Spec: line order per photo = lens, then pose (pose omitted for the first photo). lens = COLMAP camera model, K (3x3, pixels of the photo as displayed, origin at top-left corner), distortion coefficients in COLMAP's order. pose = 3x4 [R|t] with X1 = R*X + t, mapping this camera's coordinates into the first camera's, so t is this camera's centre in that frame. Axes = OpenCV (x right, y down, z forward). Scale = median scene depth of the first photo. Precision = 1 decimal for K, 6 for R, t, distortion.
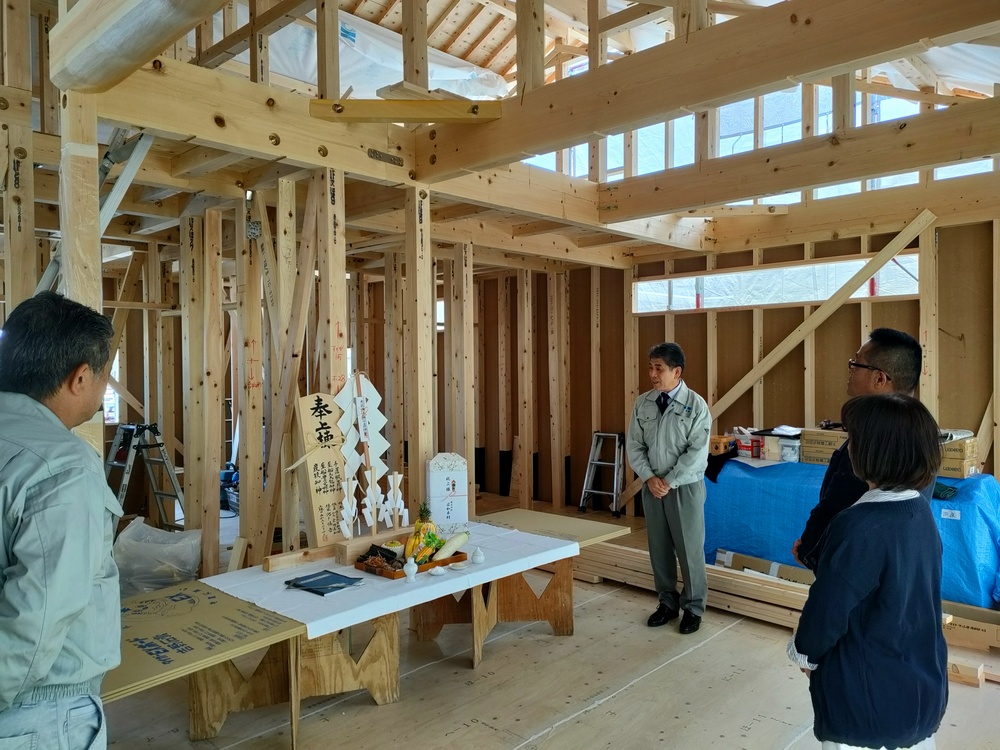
lens RADIAL K [[738.4, 0, 500.0], [0, 738.4, 375.0], [0, 0, 1]] dist [0.093437, -0.107405]
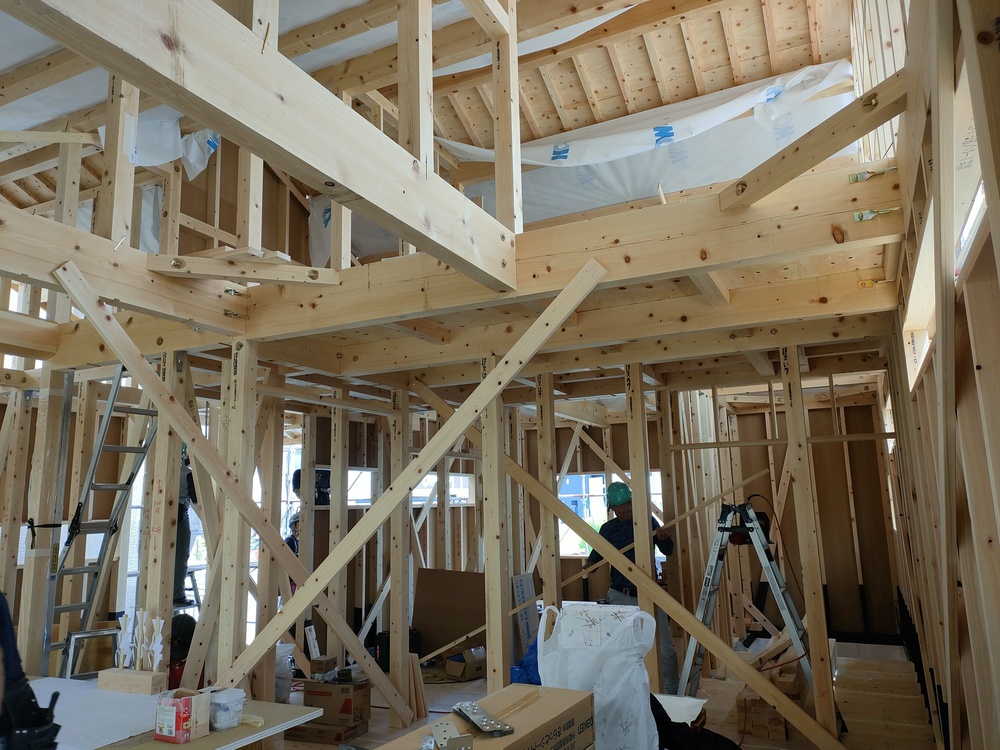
lens RADIAL K [[738.4, 0, 500.0], [0, 738.4, 375.0], [0, 0, 1]] dist [0.093437, -0.107405]
pose [[0.302650, -0.174397, -0.937011, 0.901805], [0.008695, 0.983581, -0.180256, -0.017607], [0.953062, 0.046407, 0.299197, 0.988062]]
